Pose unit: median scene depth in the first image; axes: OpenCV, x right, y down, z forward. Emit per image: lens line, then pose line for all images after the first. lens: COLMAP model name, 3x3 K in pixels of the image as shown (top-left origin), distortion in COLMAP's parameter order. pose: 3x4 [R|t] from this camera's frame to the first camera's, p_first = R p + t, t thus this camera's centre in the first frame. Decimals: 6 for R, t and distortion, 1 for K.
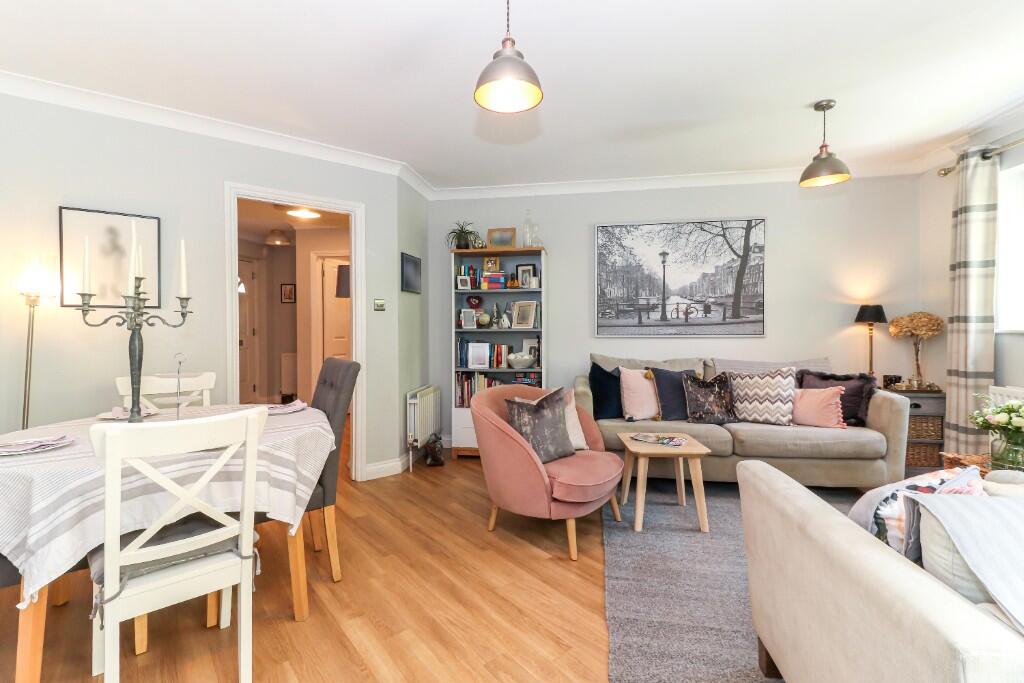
lens RADIAL K [[469.1, 0, 510.0], [0, 469.1, 332.1], [0, 0, 1]] dist [0.006145, -0.006942]
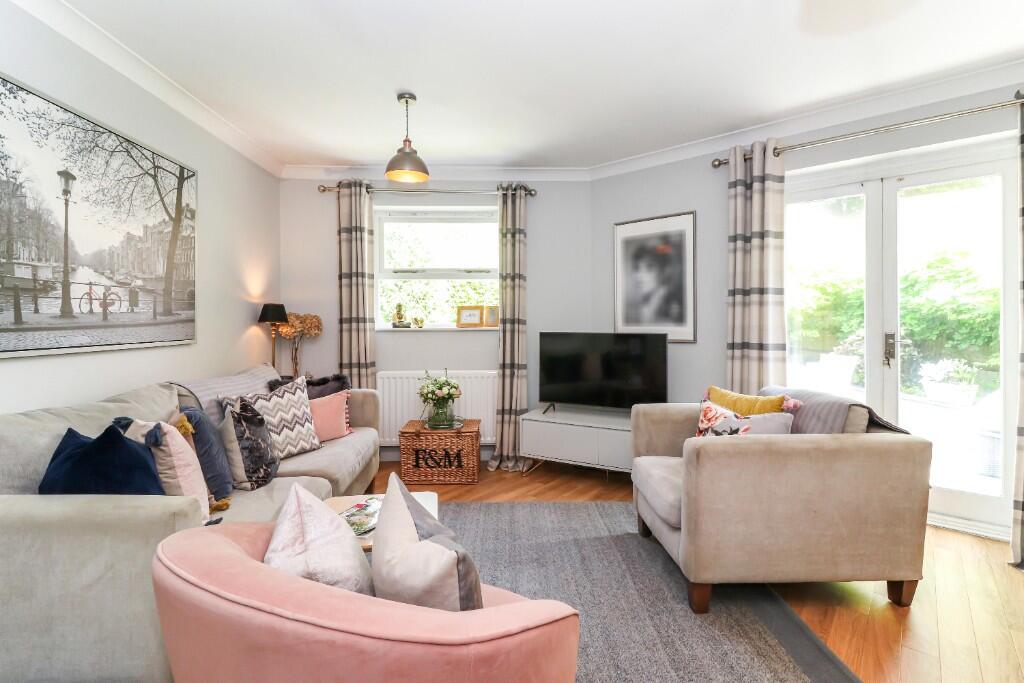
lens RADIAL K [[469.1, 0, 500.2], [0, 469.1, 328.0], [0, 0, 1]] dist [0.006145, -0.006942]
pose [[-0.184268, -0.006773, 0.982853, -0.216409], [0.022393, 0.999688, 0.011088, -0.009651], [-0.982621, 0.024052, -0.184059, 0.672221]]
